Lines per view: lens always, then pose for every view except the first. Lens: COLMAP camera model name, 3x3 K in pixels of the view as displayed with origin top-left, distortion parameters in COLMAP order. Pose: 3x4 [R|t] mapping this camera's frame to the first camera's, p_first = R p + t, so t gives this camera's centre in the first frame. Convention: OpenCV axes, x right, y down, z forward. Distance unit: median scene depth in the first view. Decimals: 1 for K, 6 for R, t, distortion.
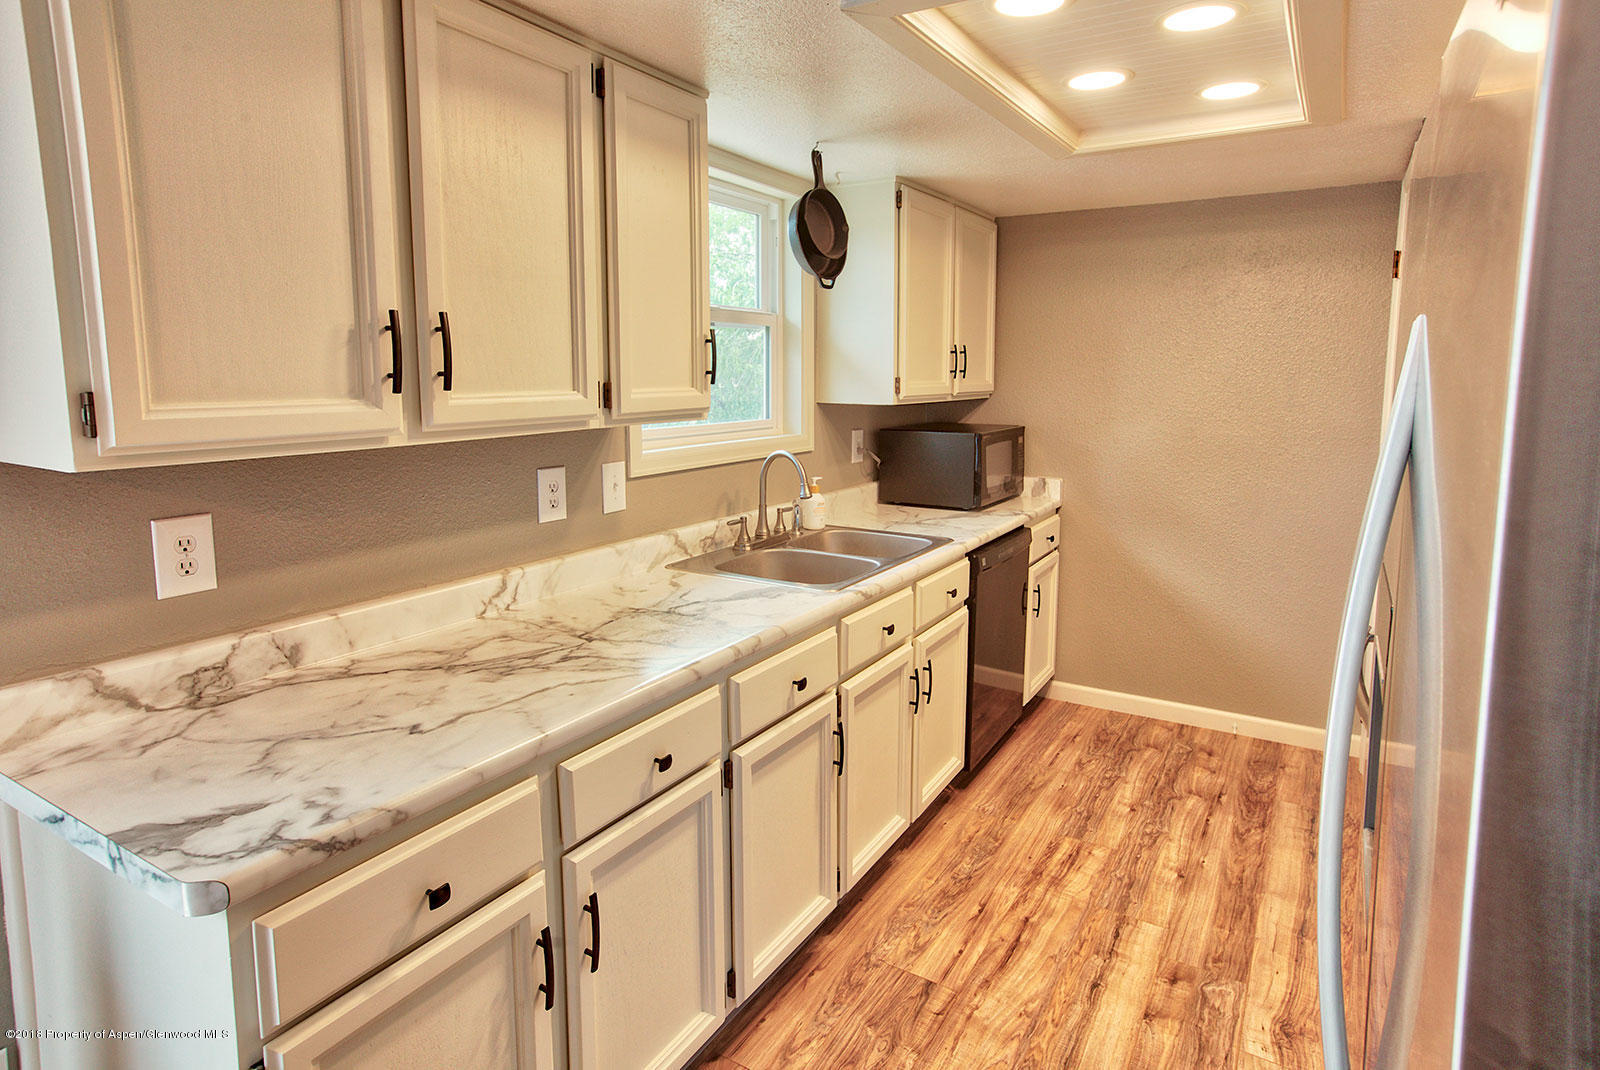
lens RADIAL K [[843.2, 0, 797.6], [0, 843.2, 520.1], [0, 0, 1]] dist [-0.023737, 0.011286]
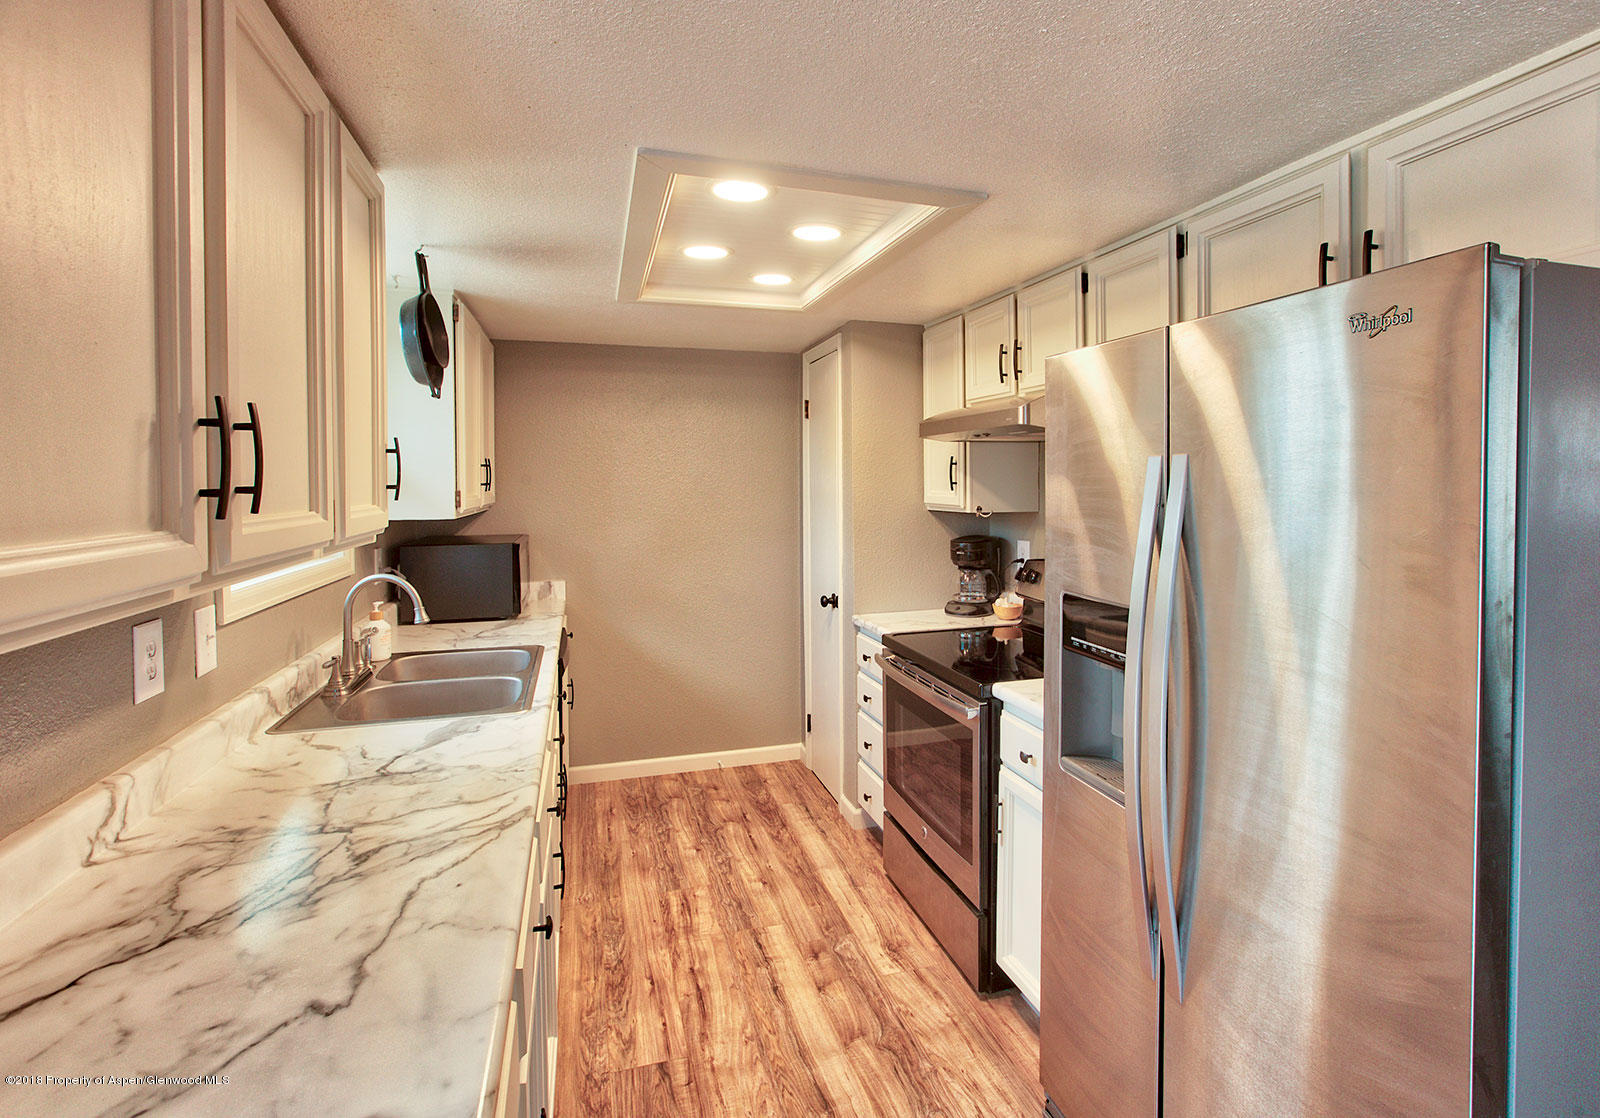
lens RADIAL K [[773.9, 0, 809.4], [0, 773.9, 553.1], [0, 0, 1]] dist [-0.021736, 0.006577]
pose [[0.657864, -0.068531, 0.750012, -0.372299], [0.131849, 0.990952, -0.025104, -0.028334], [-0.741505, 0.115404, 0.660948, 0.150015]]
